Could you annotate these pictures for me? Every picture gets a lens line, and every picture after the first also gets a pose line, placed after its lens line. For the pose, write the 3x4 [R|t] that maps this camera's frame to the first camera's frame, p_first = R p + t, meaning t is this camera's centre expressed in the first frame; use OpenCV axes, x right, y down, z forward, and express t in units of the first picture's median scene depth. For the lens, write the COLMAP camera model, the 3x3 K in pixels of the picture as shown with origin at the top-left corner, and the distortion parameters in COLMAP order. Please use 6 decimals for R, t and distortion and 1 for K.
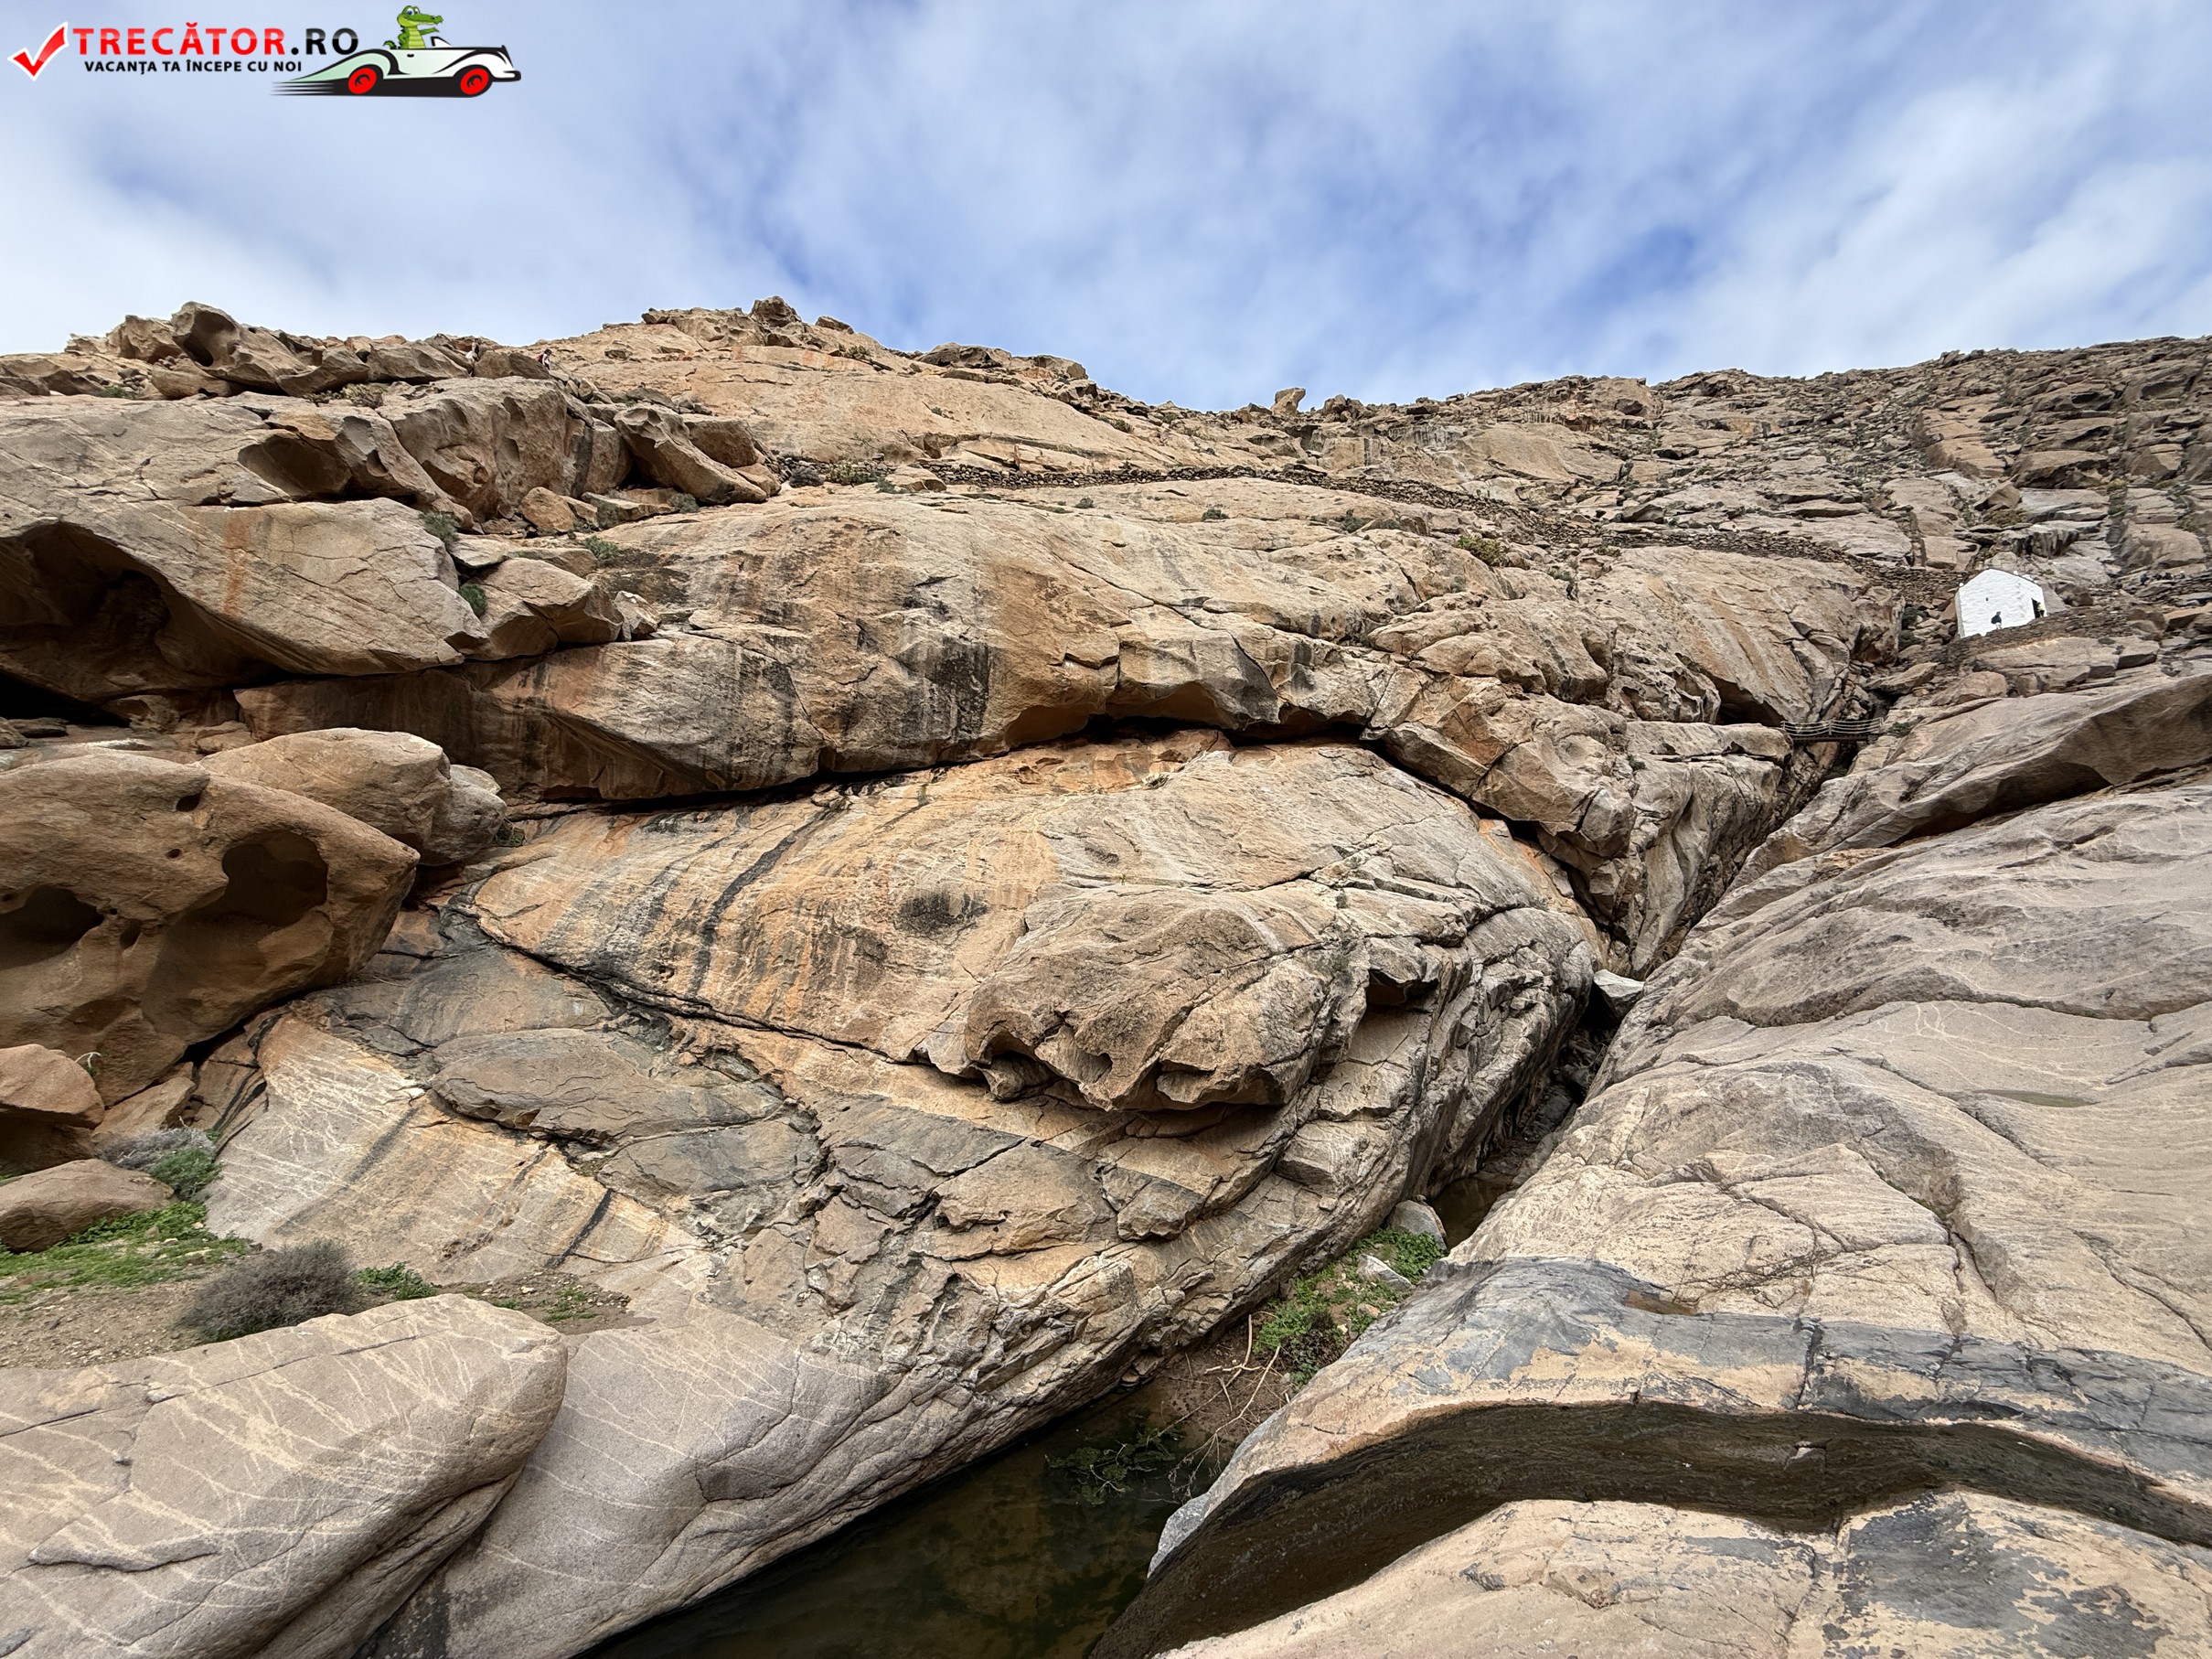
lens RADIAL K [[877.8, 0, 1098.5], [0, 877.8, 829.1], [0, 0, 1]] dist [0.000901, -0.000565]
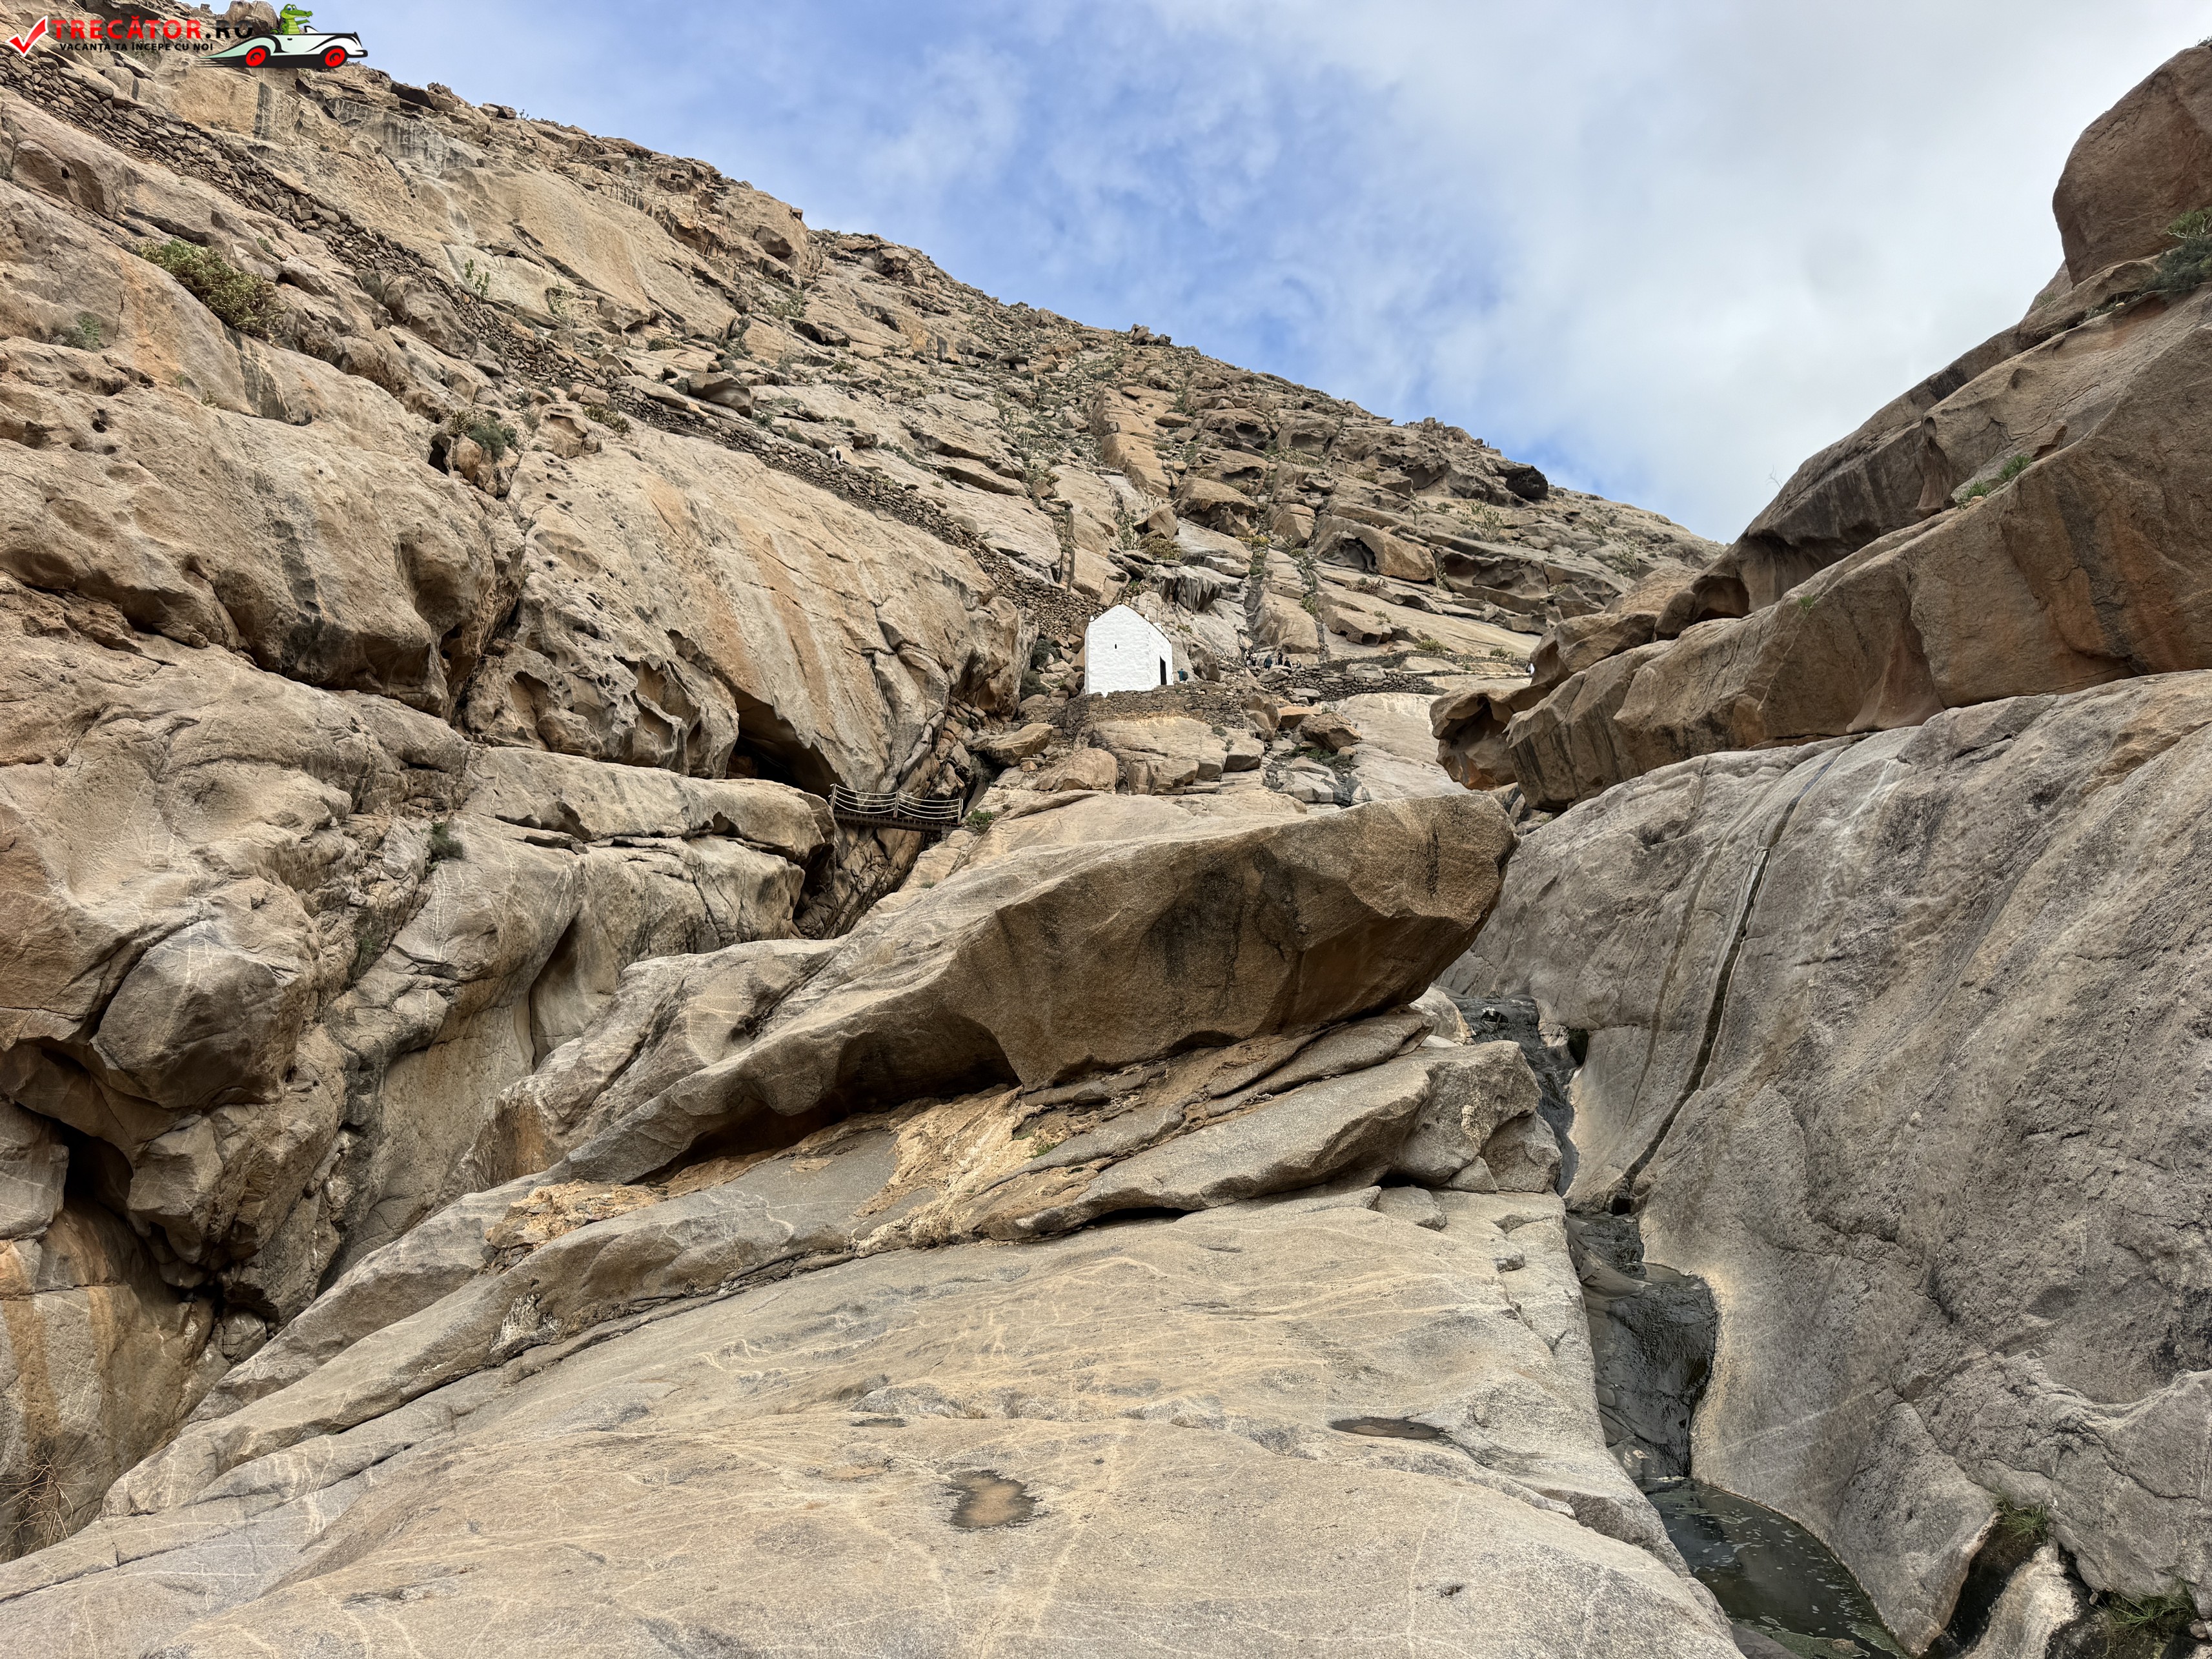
lens RADIAL K [[1542.4, 0, 1090.2], [0, 1542.4, 831.6], [0, 0, 1]] dist [0.108947, -0.154714]
pose [[0.723248, 0.105450, 0.682490, 0.245919], [-0.080868, 0.994406, -0.067946, -0.042377], [-0.685837, -0.006050, 0.727730, 0.168413]]
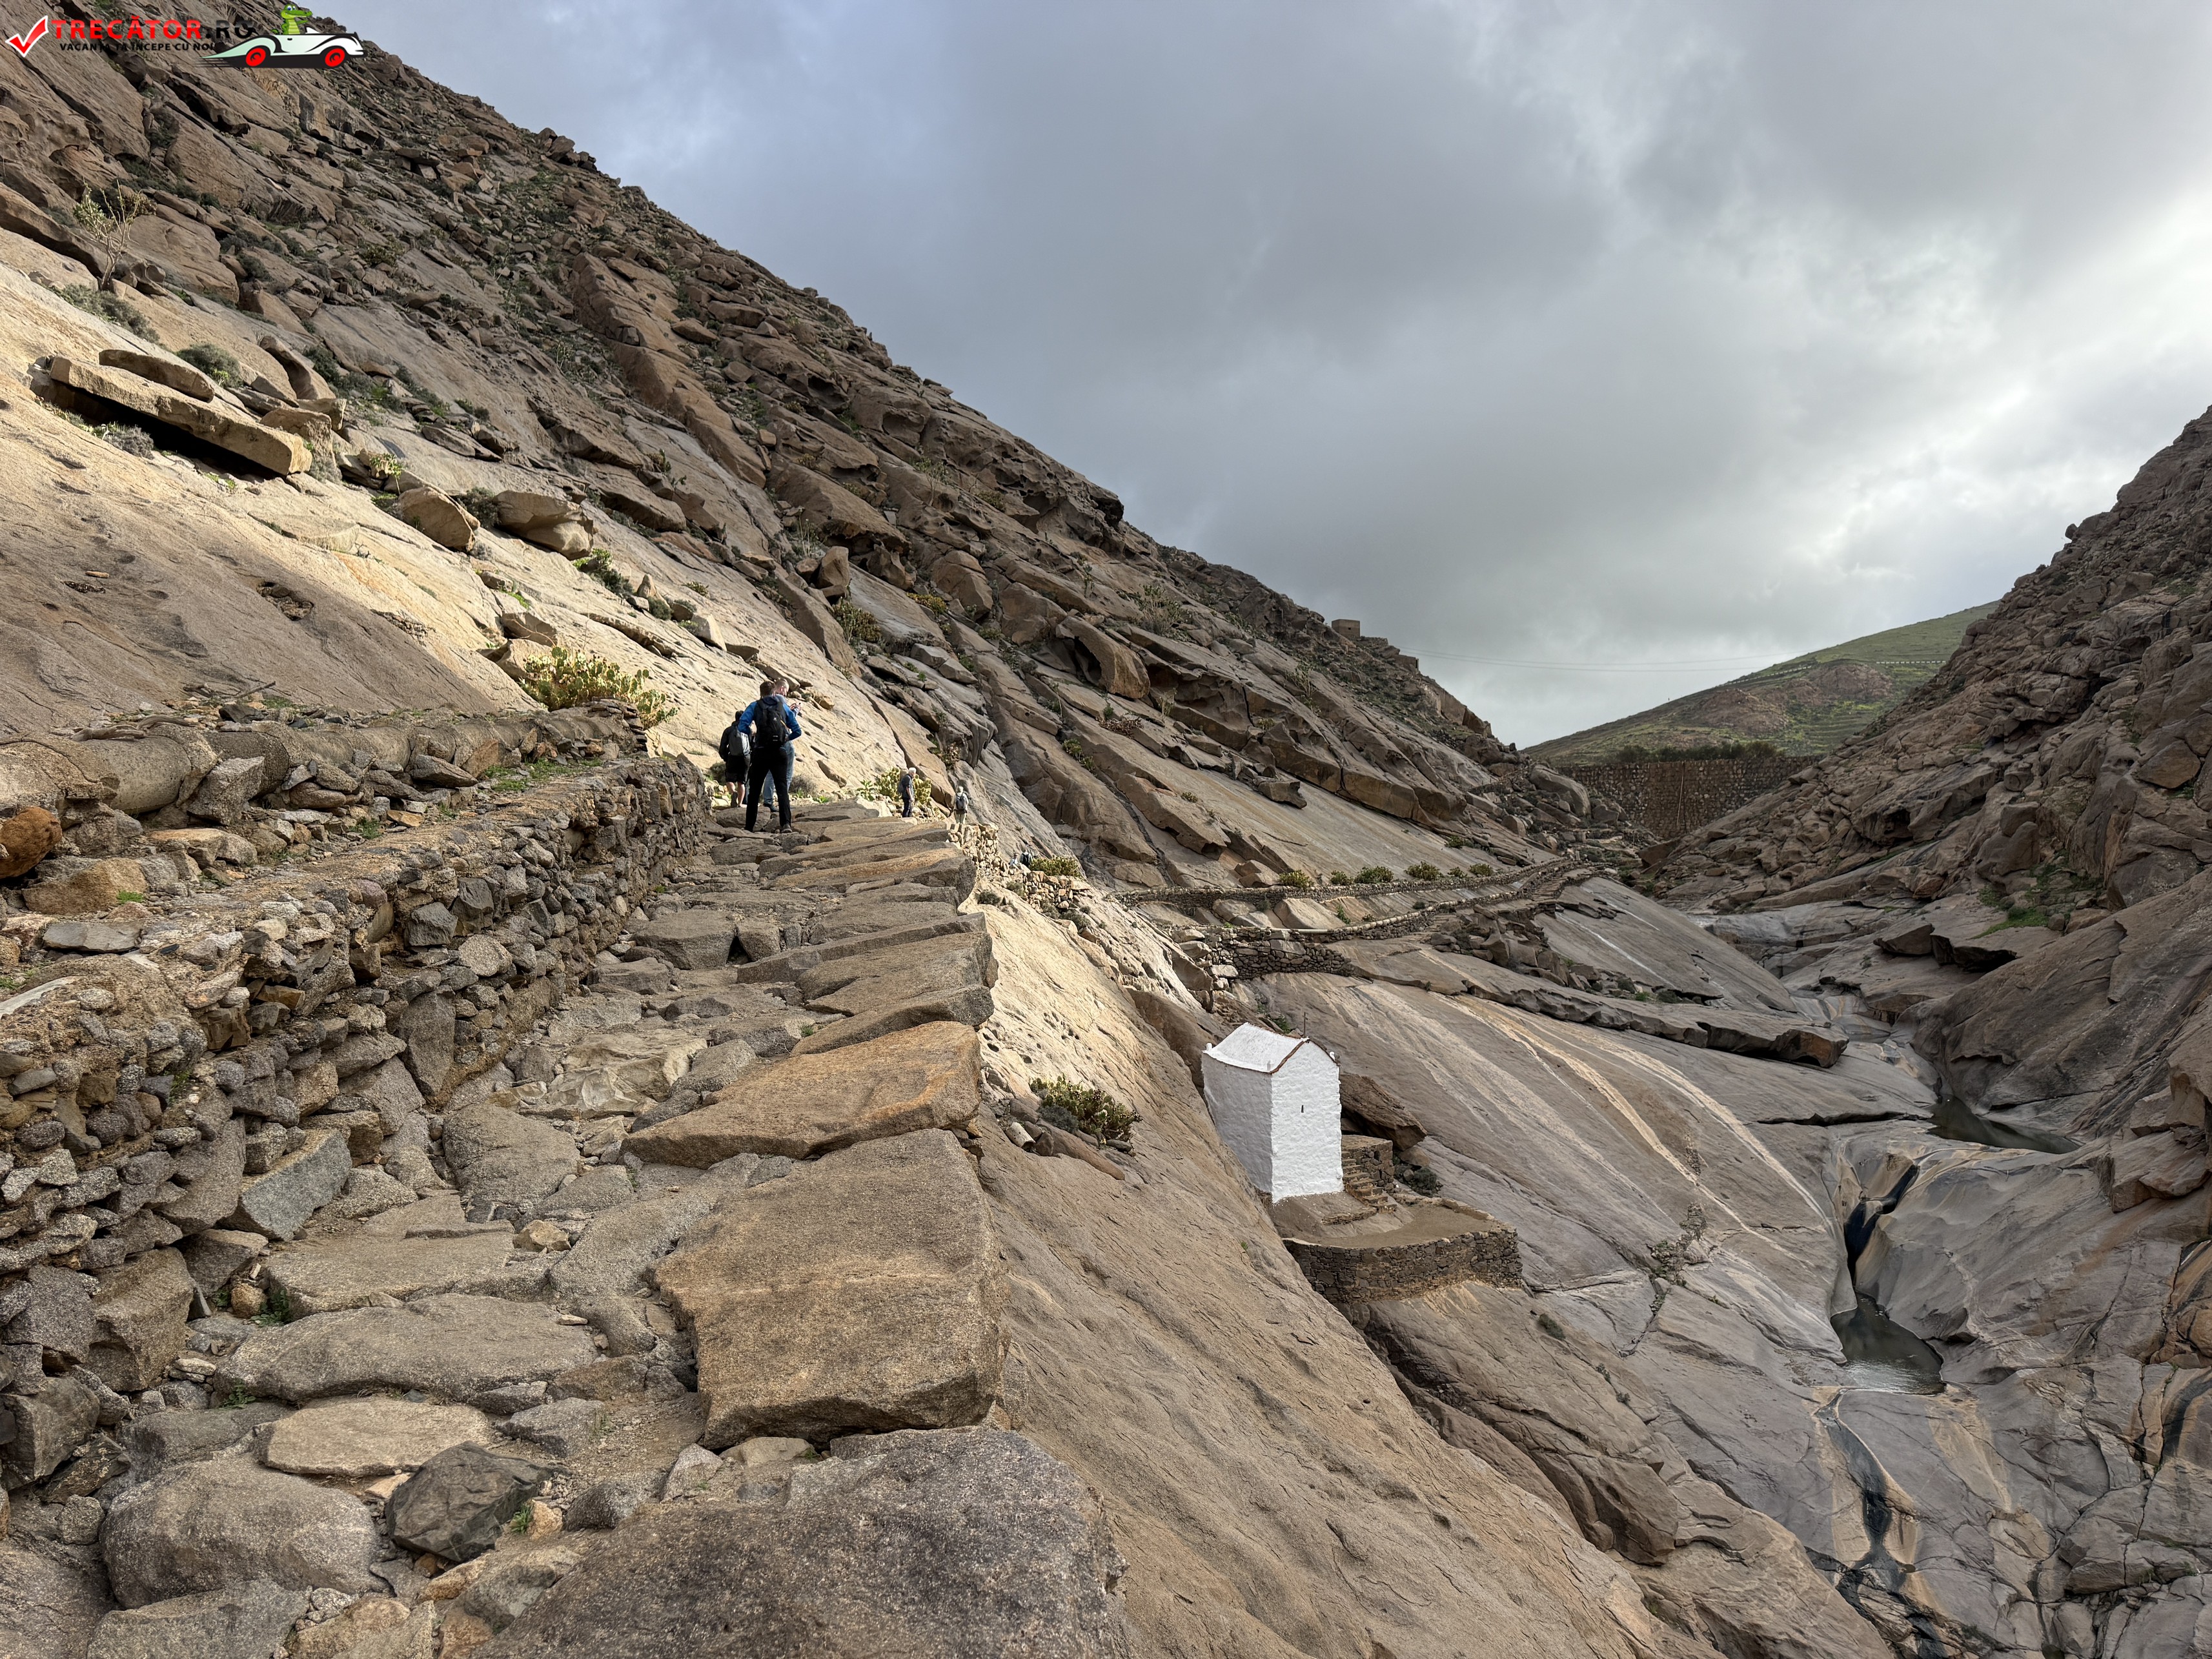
lens RADIAL K [[1542.4, 0, 1104.2], [0, 1542.4, 843.8], [0, 0, 1]] dist [0.108947, -0.154714]
pose [[0.260182, 0.035603, 0.964903, 0.257736], [-0.149139, 0.988809, 0.003729, -0.540276], [-0.953972, -0.144875, 0.262580, 1.259558]]
